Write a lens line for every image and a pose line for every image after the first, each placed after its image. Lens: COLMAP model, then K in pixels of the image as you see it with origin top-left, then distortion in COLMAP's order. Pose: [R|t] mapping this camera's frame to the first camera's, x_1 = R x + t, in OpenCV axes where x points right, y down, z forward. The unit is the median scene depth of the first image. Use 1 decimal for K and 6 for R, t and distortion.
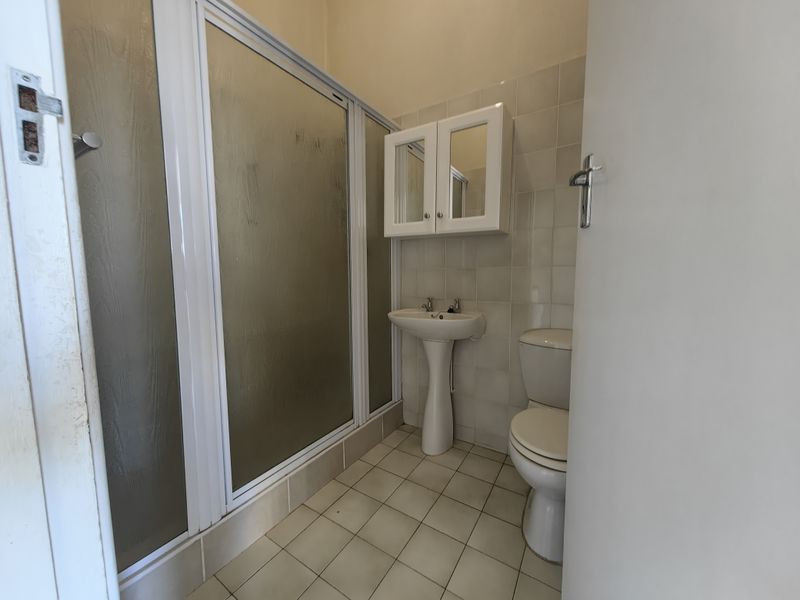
lens RADIAL K [[310.6, 0, 390.8], [0, 310.6, 300.1], [0, 0, 1]] dist [0.009109, -0.000010]
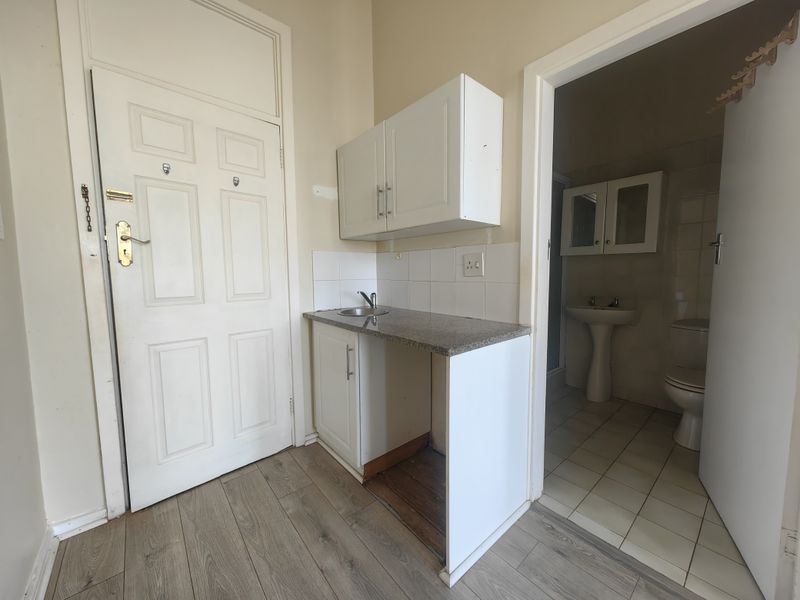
lens RADIAL K [[307.5, 0, 397.4], [0, 307.5, 297.6], [0, 0, 1]] dist [0.007125, -0.000217]
pose [[0.958599, 0.024351, -0.283716, -0.379977], [-0.027552, 0.999594, -0.007294, 0.037455], [0.283423, 0.014809, 0.958881, -0.714697]]
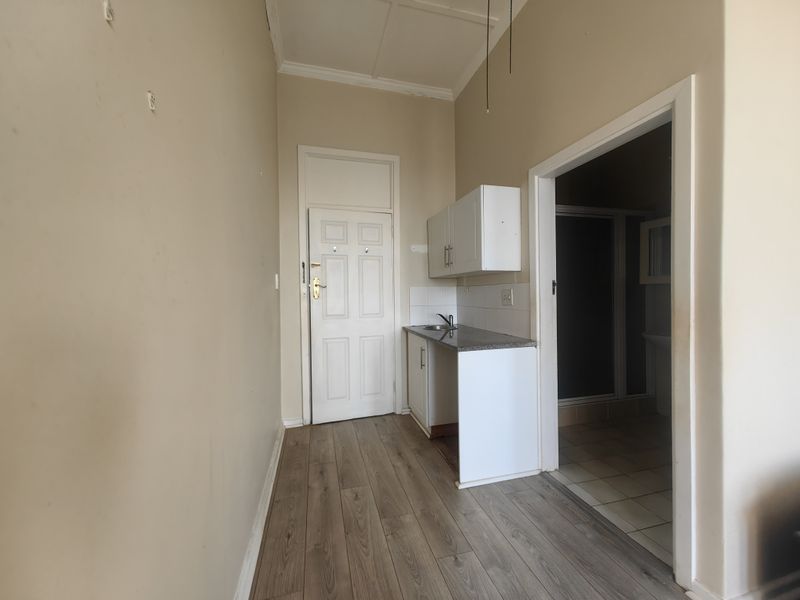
lens RADIAL K [[307.5, 0, 397.4], [0, 307.5, 297.6], [0, 0, 1]] dist [0.007125, -0.000217]
pose [[0.745947, 0.006802, -0.665971, 0.116200], [-0.060031, 0.996564, -0.057062, 0.030775], [0.663295, 0.082544, 0.743792, -1.070264]]
